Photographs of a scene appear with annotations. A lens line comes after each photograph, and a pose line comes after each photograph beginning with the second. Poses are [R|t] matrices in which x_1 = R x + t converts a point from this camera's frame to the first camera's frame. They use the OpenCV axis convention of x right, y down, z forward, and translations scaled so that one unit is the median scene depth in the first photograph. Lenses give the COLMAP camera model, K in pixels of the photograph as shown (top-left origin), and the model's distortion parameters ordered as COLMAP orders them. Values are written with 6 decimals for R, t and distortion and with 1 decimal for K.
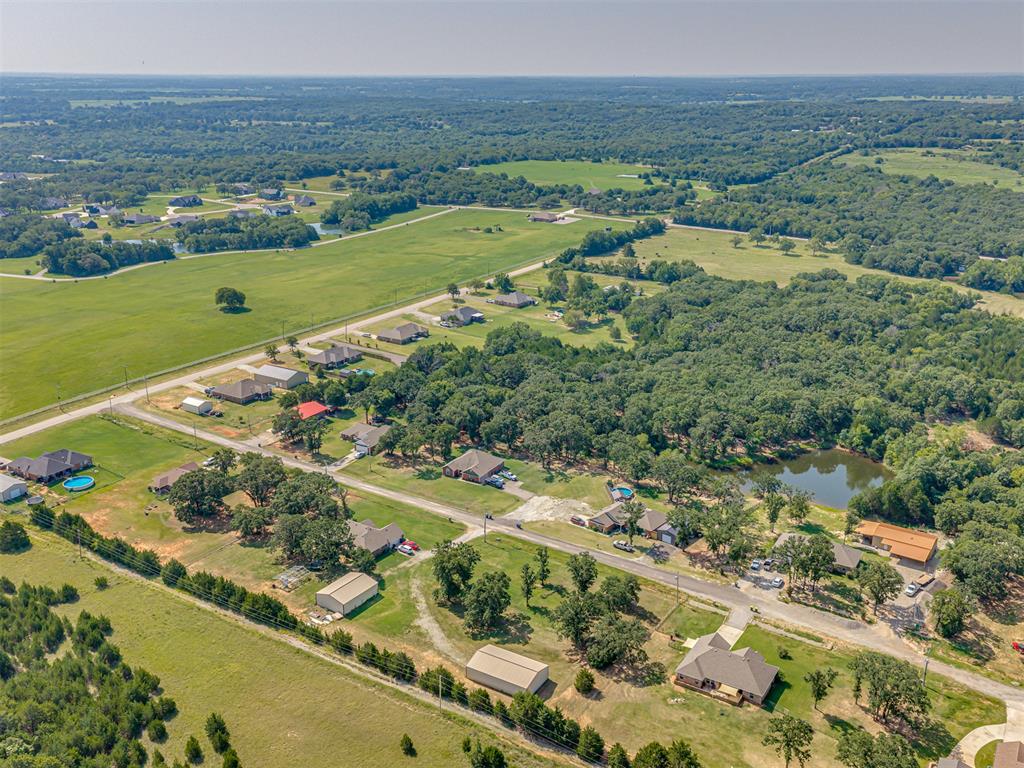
lens RADIAL K [[949.1, 0, 514.3], [0, 949.1, 383.0], [0, 0, 1]] dist [0.078709, -0.095134]
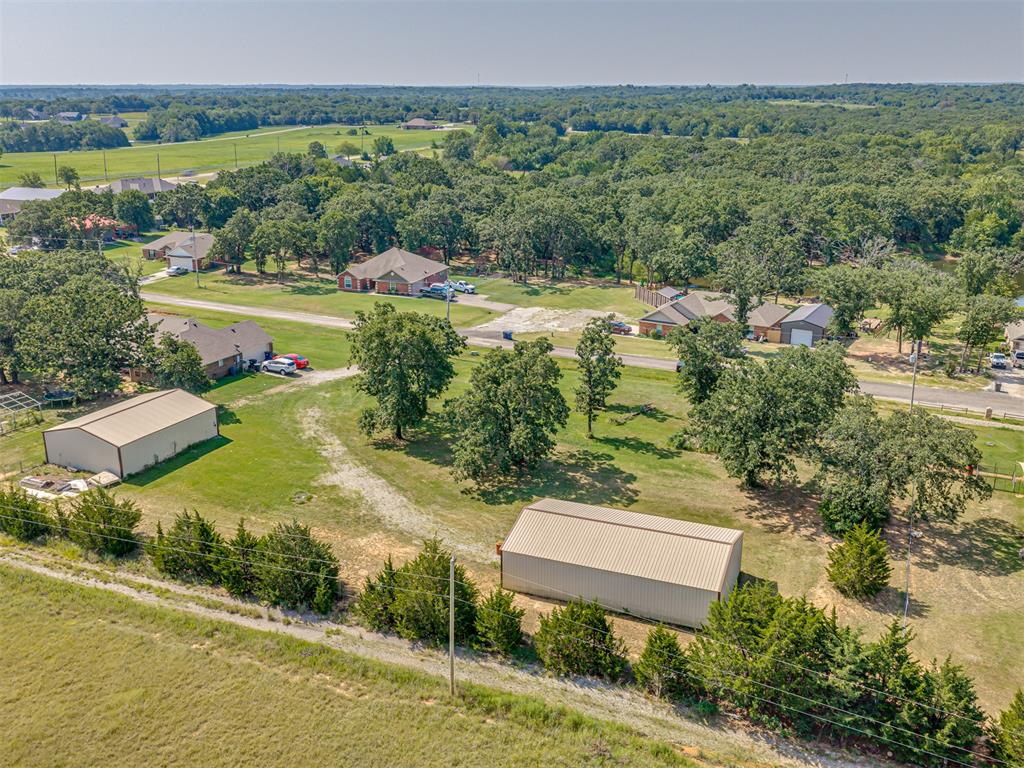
lens RADIAL K [[949.1, 0, 514.3], [0, 949.1, 383.0], [0, 0, 1]] dist [0.078709, -0.095134]
pose [[0.987167, -0.049890, 0.151697, -0.084657], [0.052273, 0.998564, -0.011761, 0.222454], [-0.150892, 0.019540, 0.988357, 0.619995]]
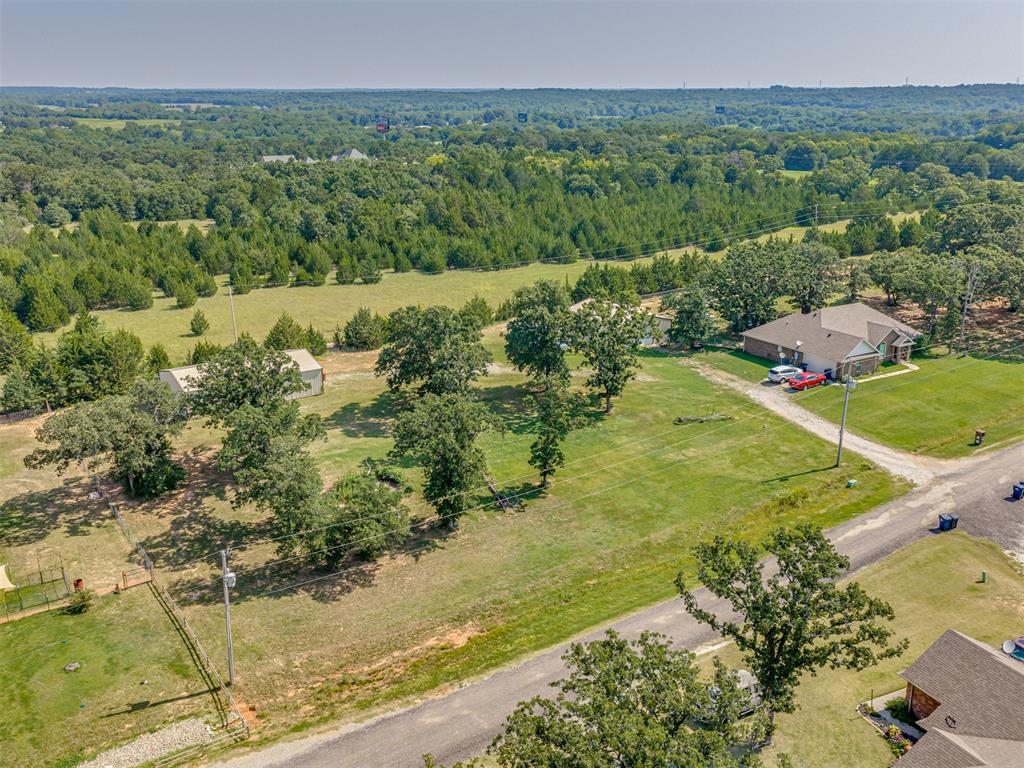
lens RADIAL K [[949.1, 0, 514.3], [0, 949.1, 383.0], [0, 0, 1]] dist [0.078709, -0.095134]
pose [[-0.405974, 0.269842, -0.873138, 0.353934], [-0.282308, 0.871656, 0.400647, 0.047997], [0.869187, 0.409146, -0.277691, 1.166590]]
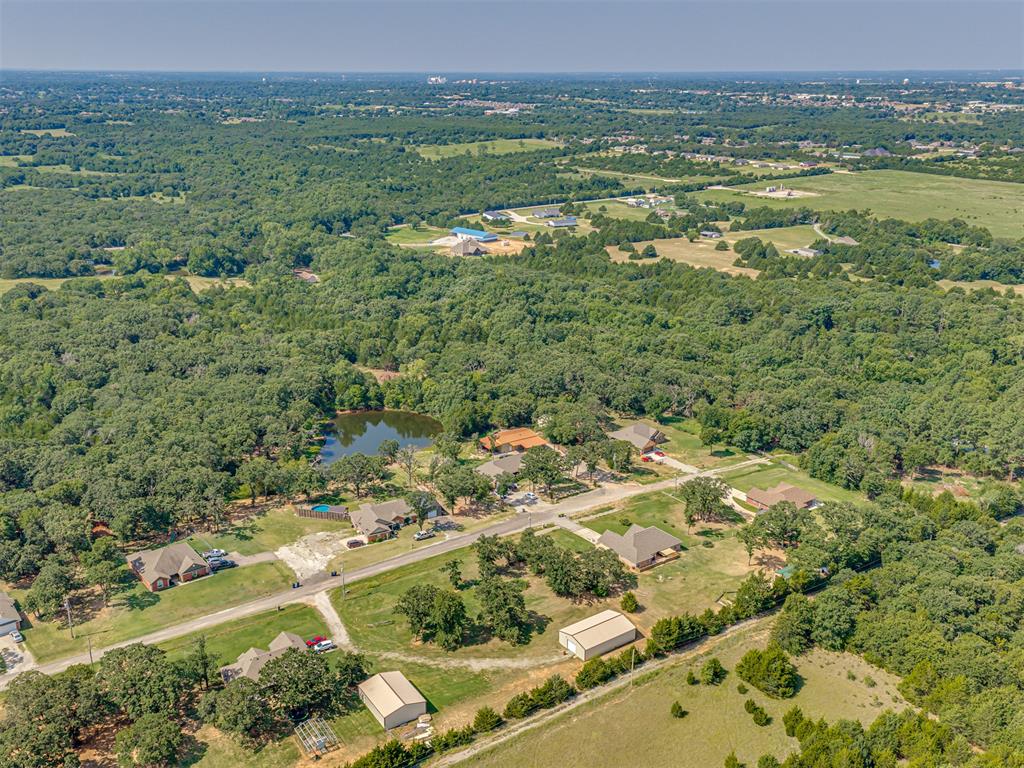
lens RADIAL K [[949.1, 0, 514.3], [0, 949.1, 383.0], [0, 0, 1]] dist [0.078709, -0.095134]
pose [[0.388004, -0.288773, 0.875250, -0.813745], [0.285908, 0.940512, 0.183560, -0.165568], [-0.876191, 0.179019, 0.447484, 0.511002]]
